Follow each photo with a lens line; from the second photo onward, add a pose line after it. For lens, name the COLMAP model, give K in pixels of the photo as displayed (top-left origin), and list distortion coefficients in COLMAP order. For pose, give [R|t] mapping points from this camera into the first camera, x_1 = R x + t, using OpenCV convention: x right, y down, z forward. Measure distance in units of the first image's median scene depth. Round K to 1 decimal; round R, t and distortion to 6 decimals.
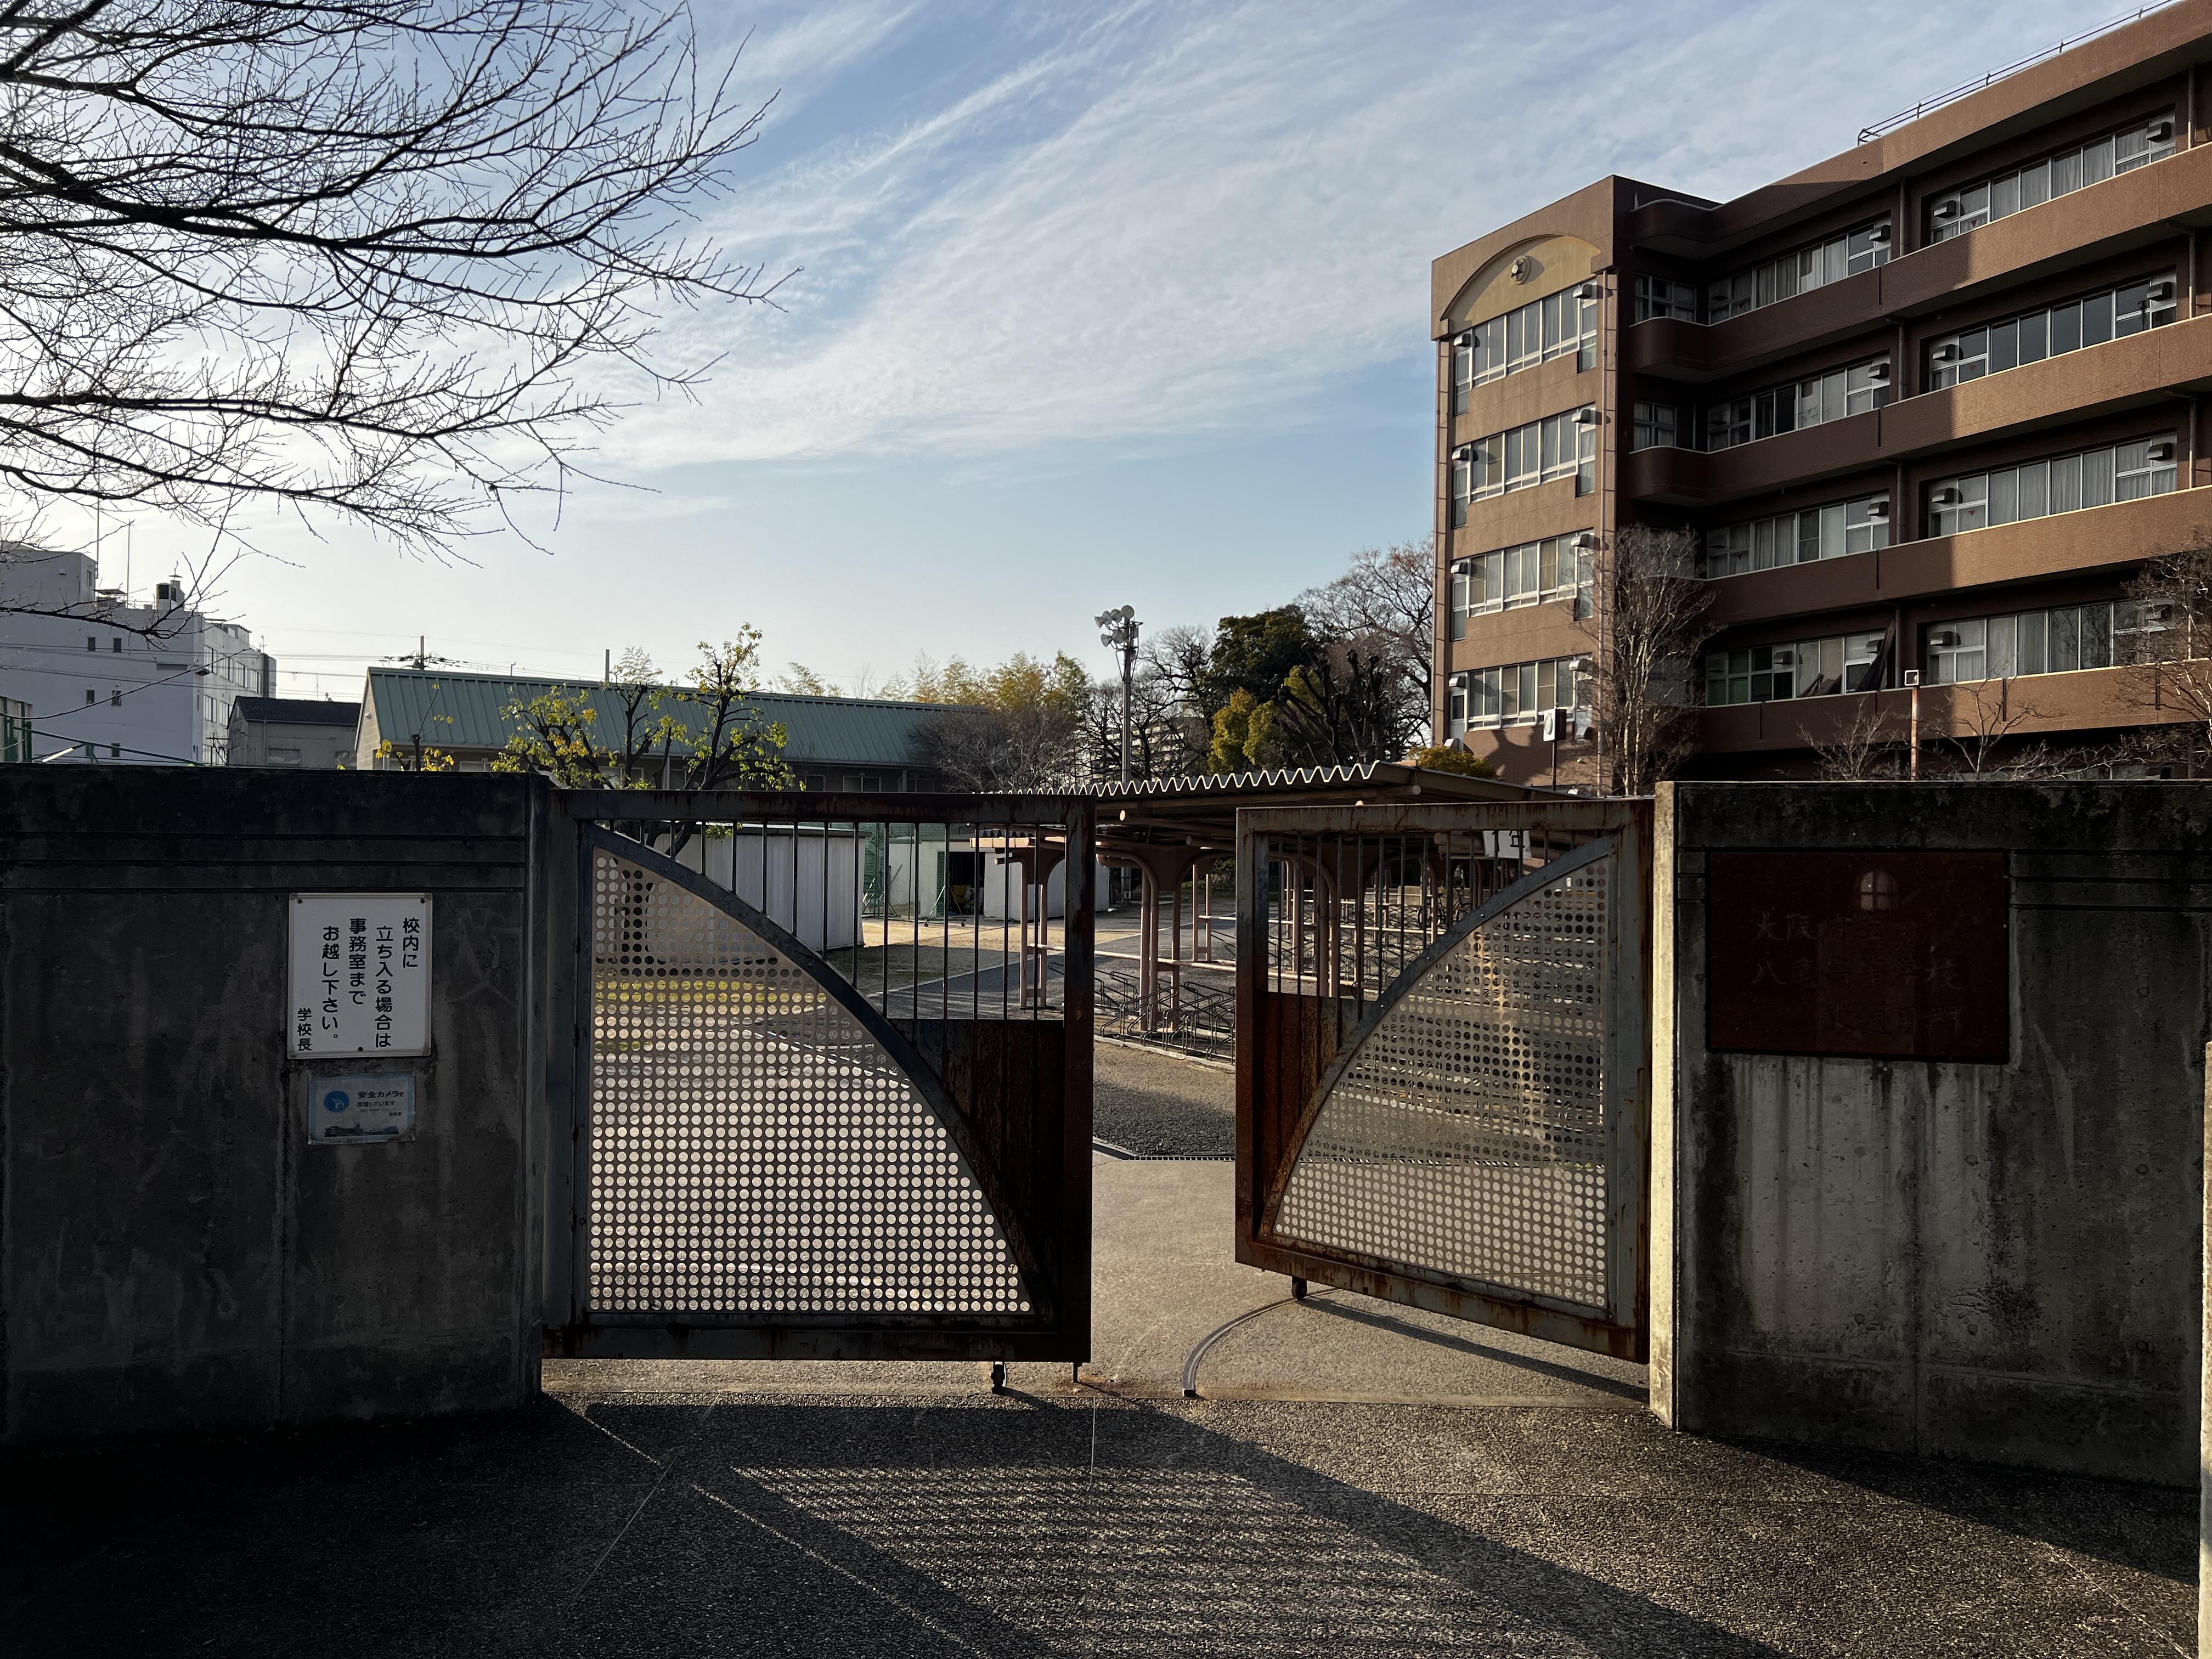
lens RADIAL K [[1640.5, 0, 1100.1], [0, 1640.5, 873.4], [0, 0, 1]] dist [0.001941, -0.017000]
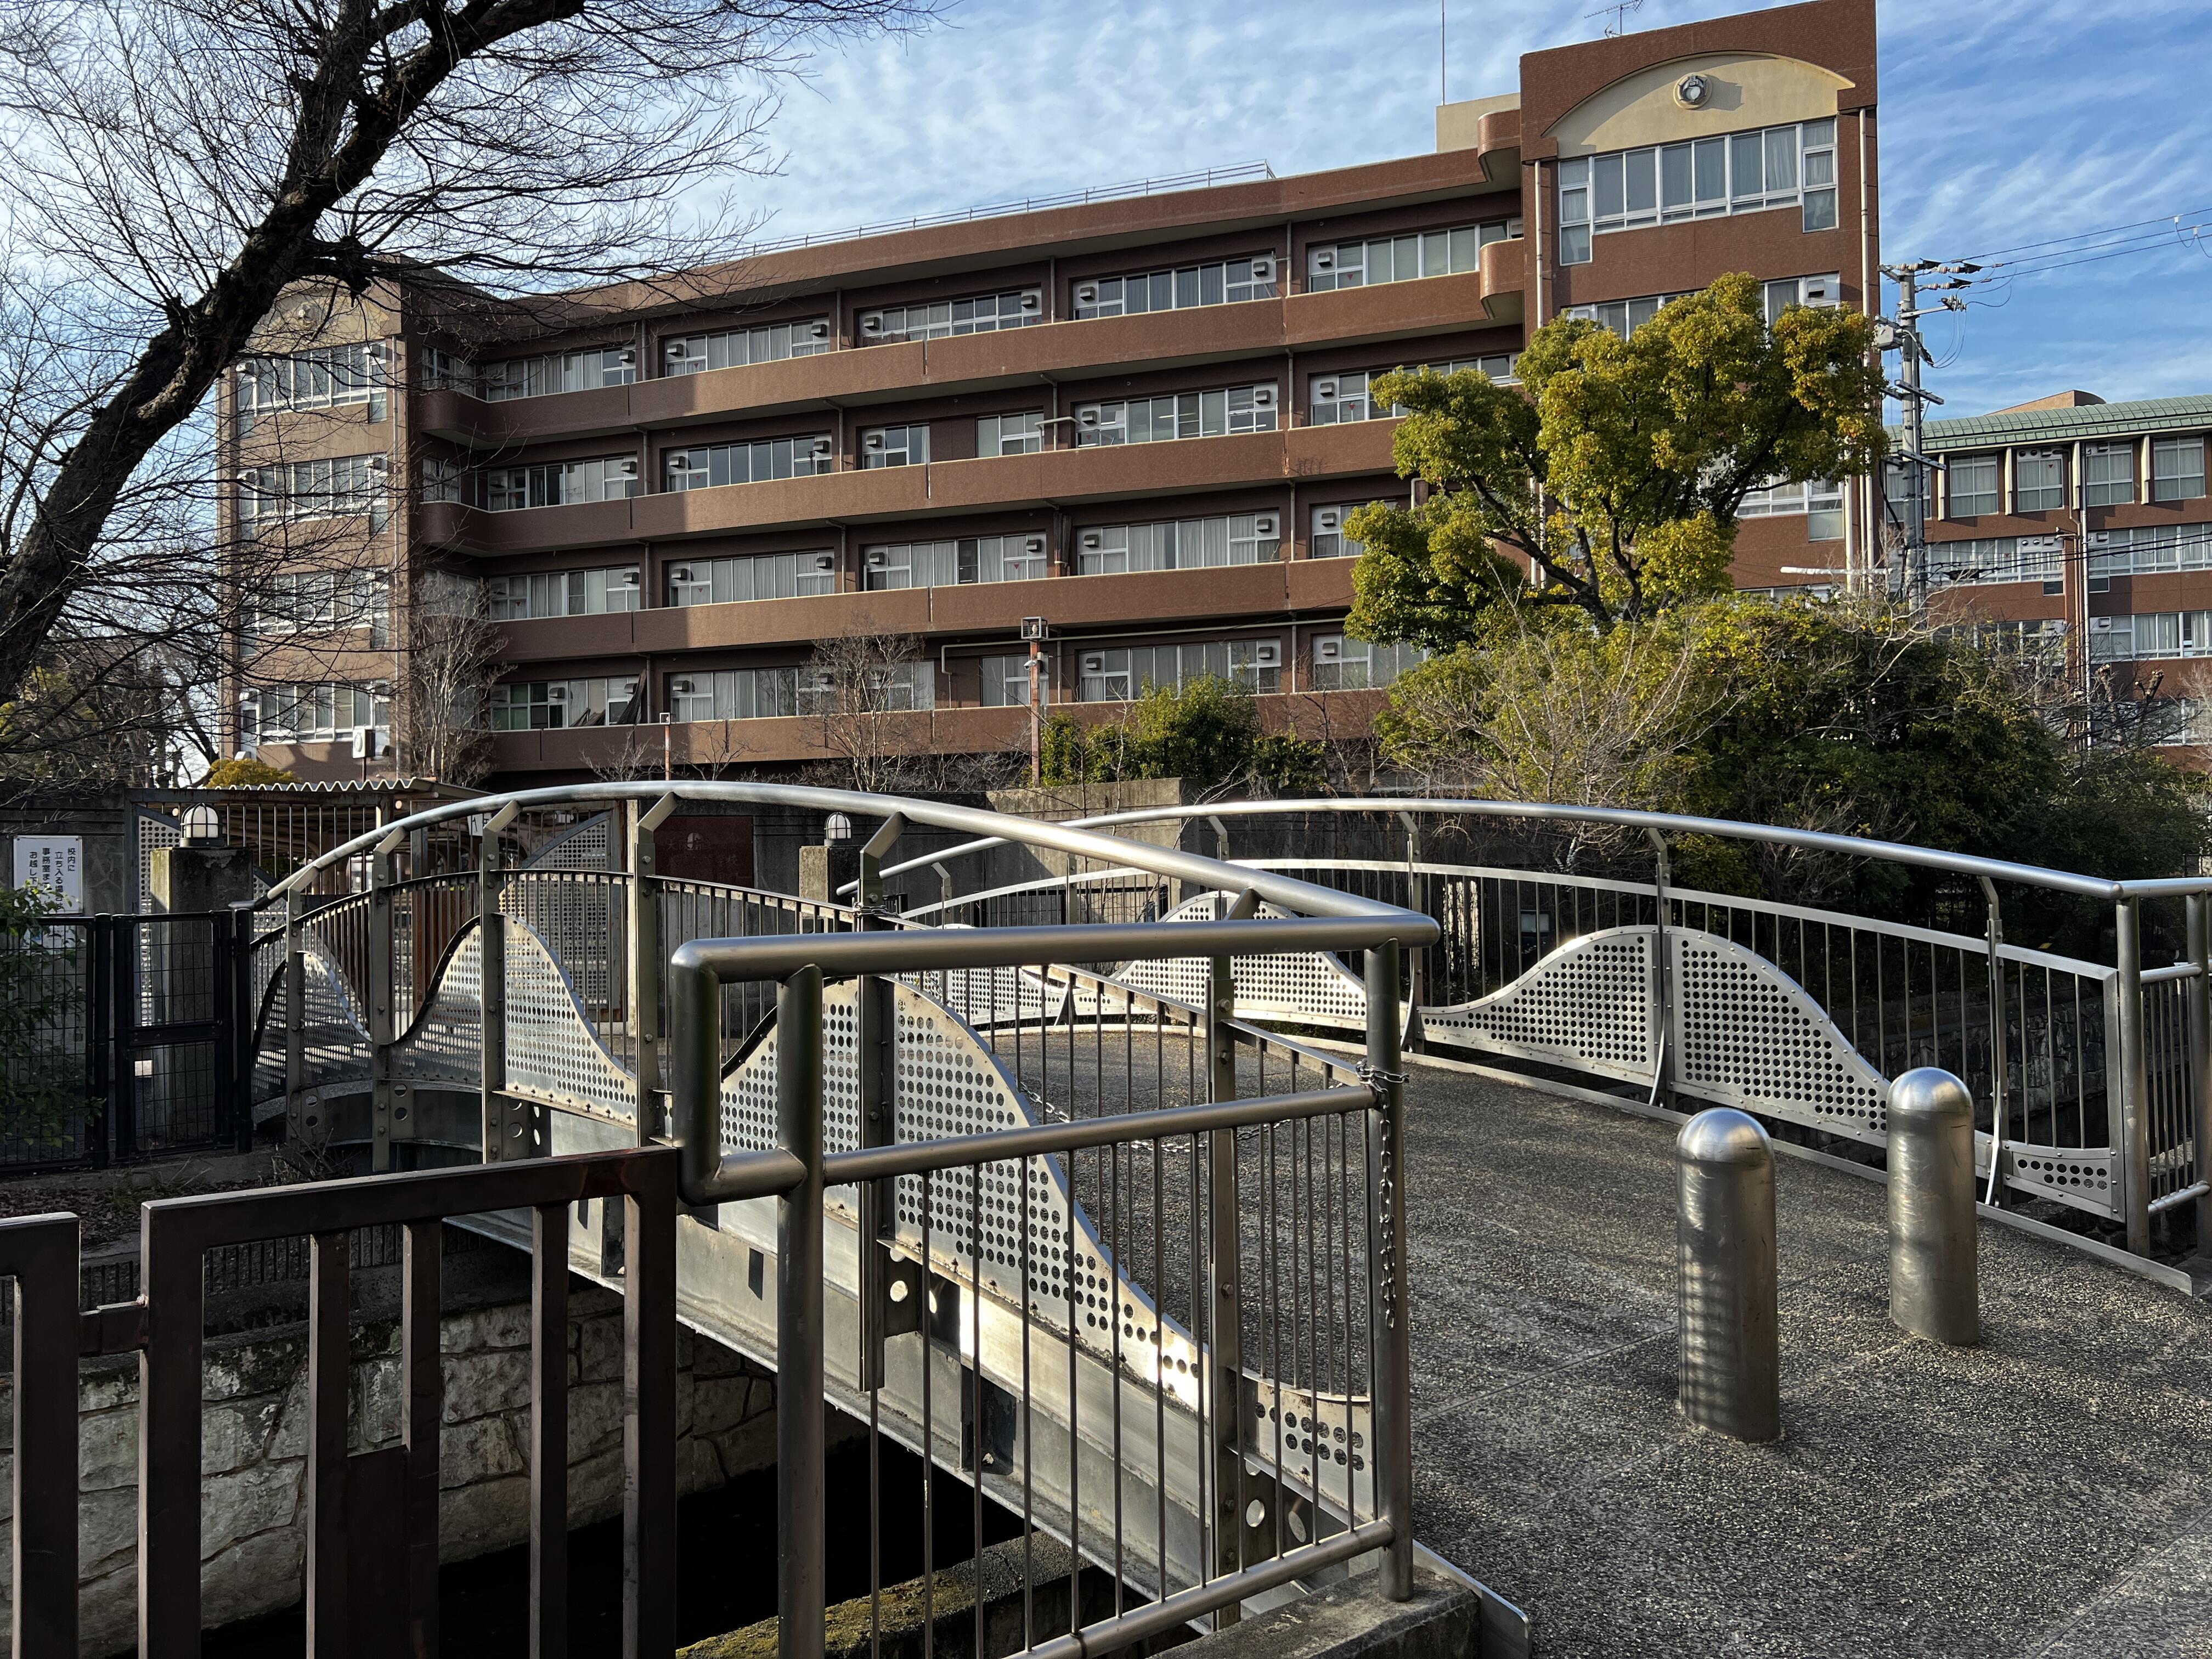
lens RADIAL K [[1640.5, 0, 1100.1], [0, 1640.5, 873.4], [0, 0, 1]] dist [0.001941, -0.017000]
pose [[0.745197, -0.019325, 0.666564, -0.095860], [0.025780, 0.999668, 0.000161, 0.010740], [-0.666345, 0.017064, 0.745448, -0.164313]]
